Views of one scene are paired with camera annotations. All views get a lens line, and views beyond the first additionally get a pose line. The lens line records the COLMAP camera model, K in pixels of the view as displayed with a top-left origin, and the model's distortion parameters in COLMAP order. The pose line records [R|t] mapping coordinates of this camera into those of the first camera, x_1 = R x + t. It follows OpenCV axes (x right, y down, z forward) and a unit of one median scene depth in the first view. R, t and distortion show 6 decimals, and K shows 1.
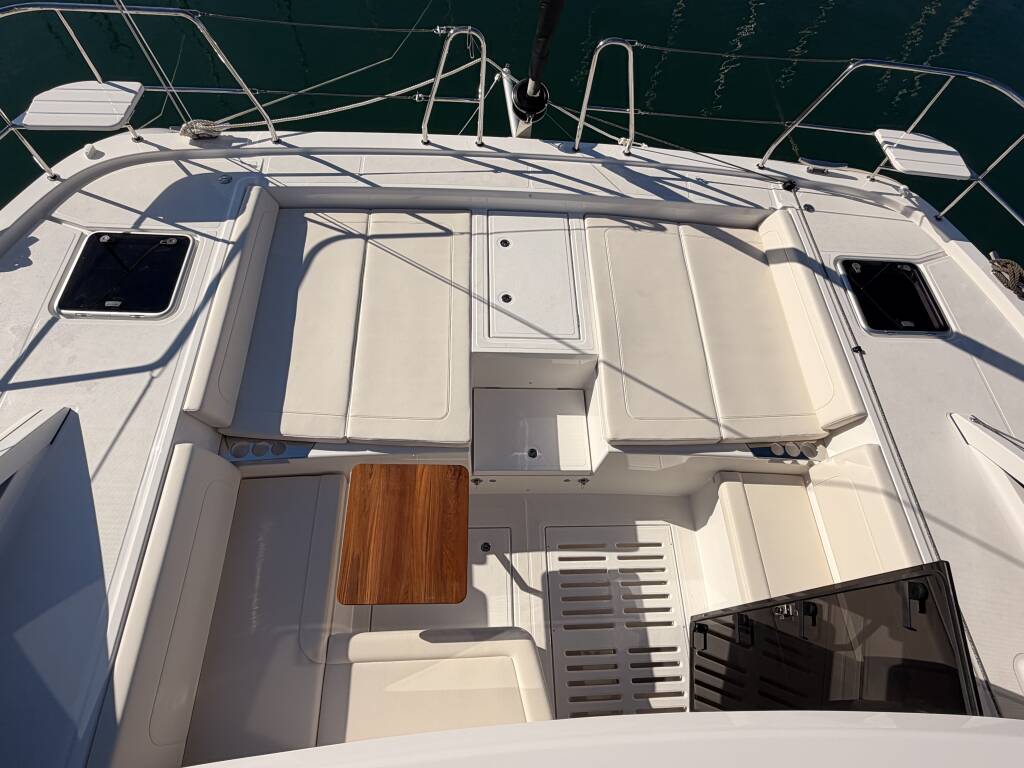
lens RADIAL K [[525.2, 0, 517.0], [0, 525.2, 388.0], [0, 0, 1]] dist [0.007208, 0.000112]
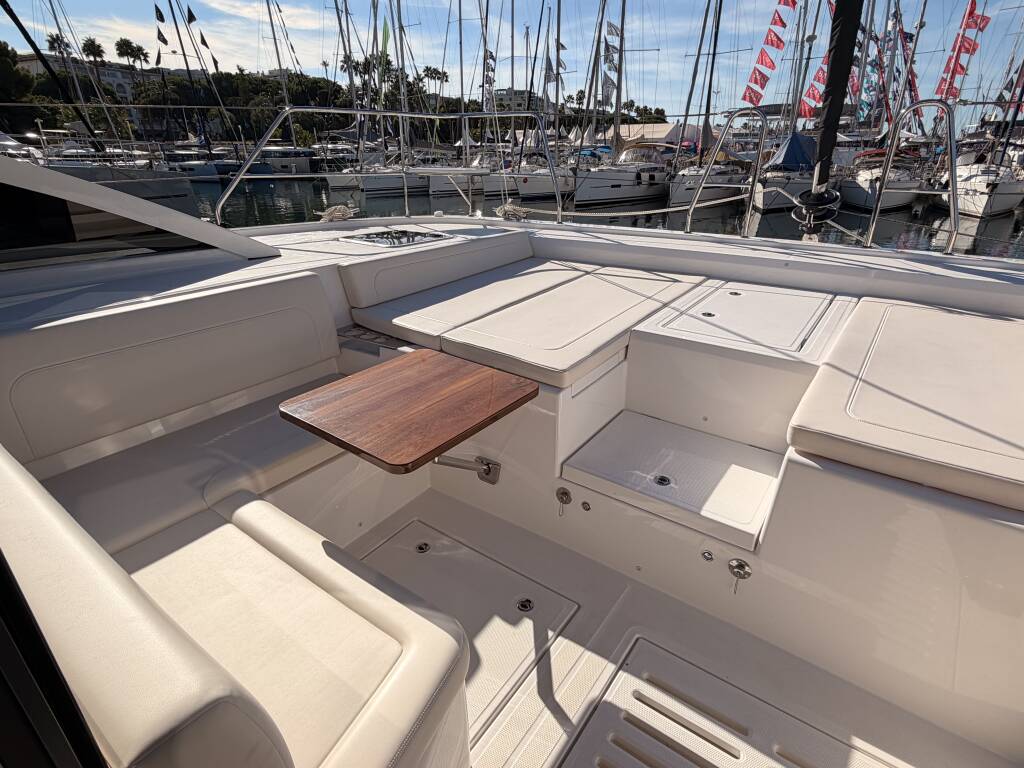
lens RADIAL K [[525.2, 0, 517.9], [0, 525.2, 383.8], [0, 0, 1]] dist [0.007208, 0.000112]
pose [[0.789886, 0.179134, -0.586508, 0.233353], [-0.502652, 0.736999, -0.451855, 0.399531], [0.351313, 0.651723, 0.672188, 0.459854]]
